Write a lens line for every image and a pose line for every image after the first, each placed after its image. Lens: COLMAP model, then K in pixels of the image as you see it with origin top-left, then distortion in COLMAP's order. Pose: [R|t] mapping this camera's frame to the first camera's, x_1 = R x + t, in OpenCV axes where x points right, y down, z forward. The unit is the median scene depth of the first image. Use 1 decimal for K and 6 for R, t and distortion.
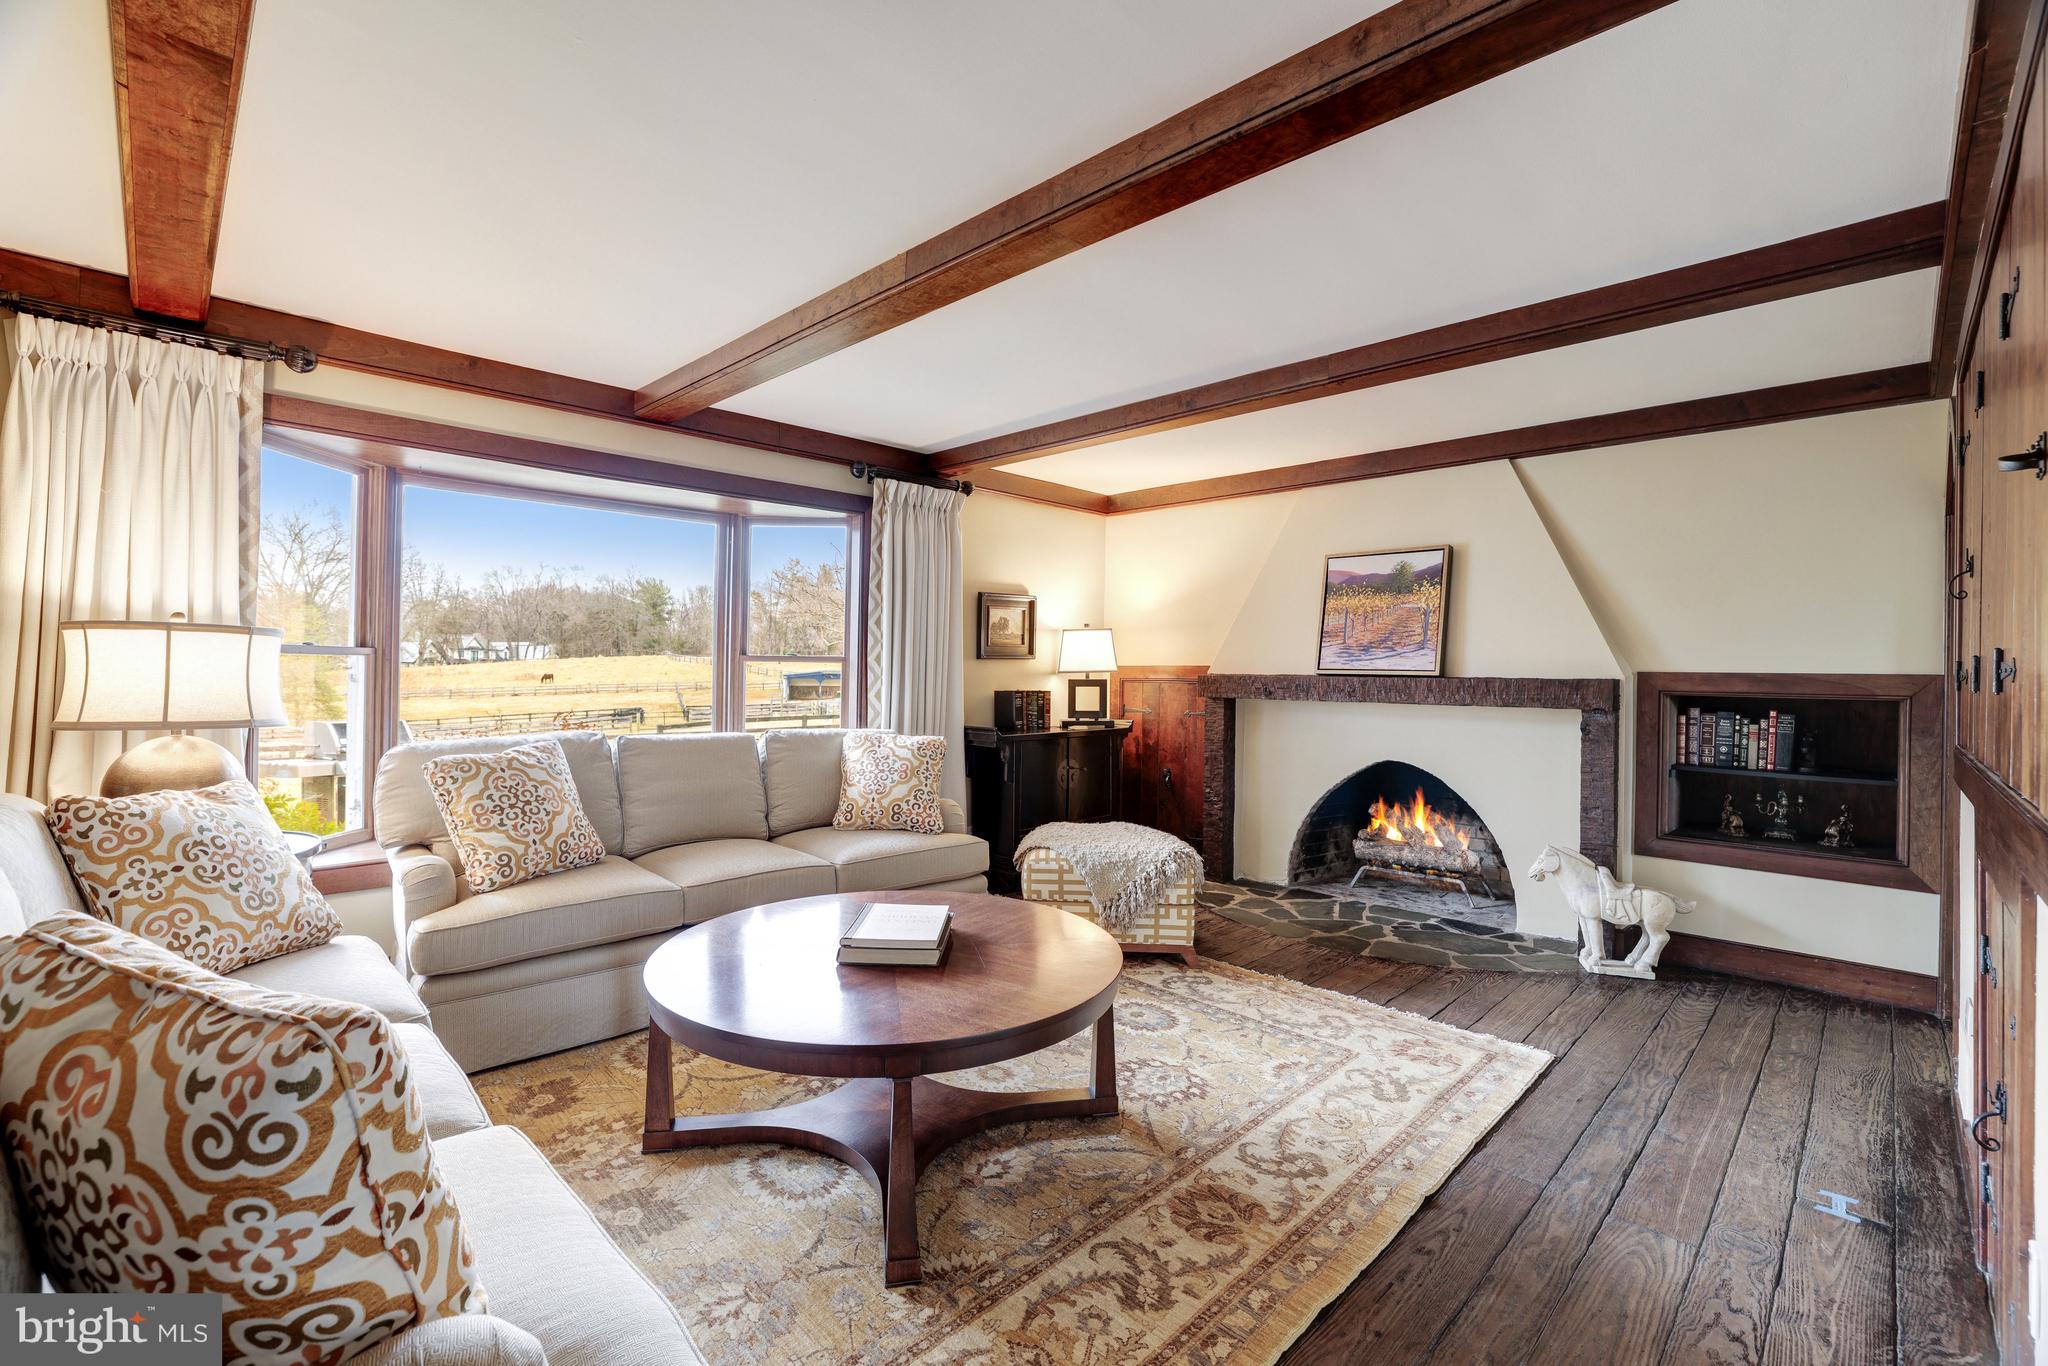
lens RADIAL K [[890.9, 0, 1022.9], [0, 890.9, 670.4], [0, 0, 1]] dist [-0.051504, 0.018486]
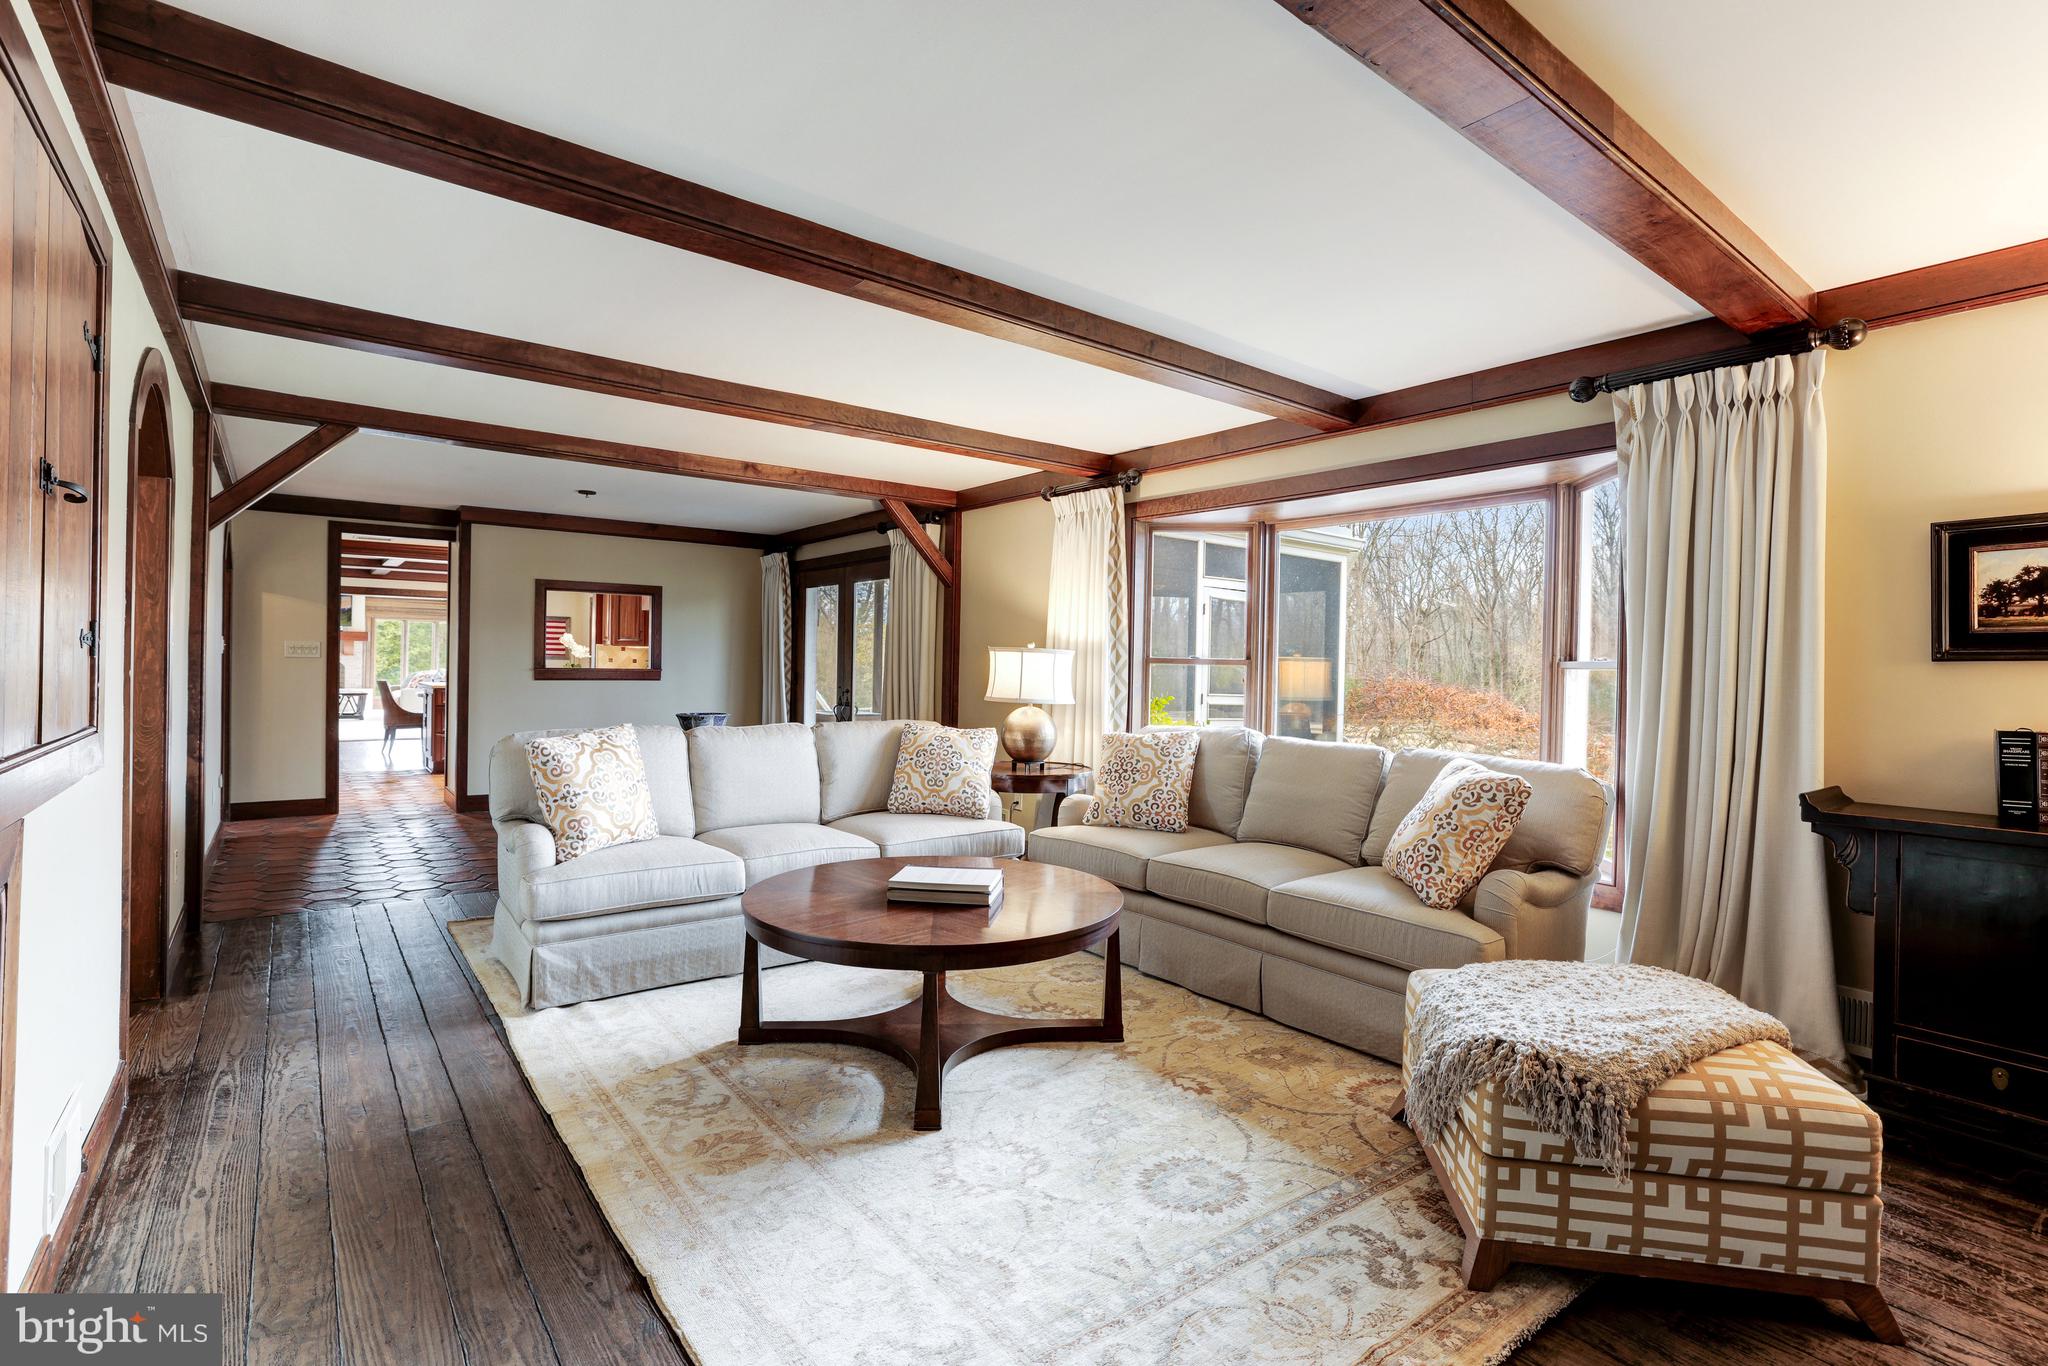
lens RADIAL K [[935.9, 0, 1024.0], [0, 935.9, 683.0], [0, 0, 1]] dist [0.000387, 0.000501]
pose [[-0.108027, 0.011628, -0.994080, 0.814303], [-0.009683, 0.999872, 0.012748, -0.003411], [0.994101, 0.011003, -0.107900, 0.889664]]
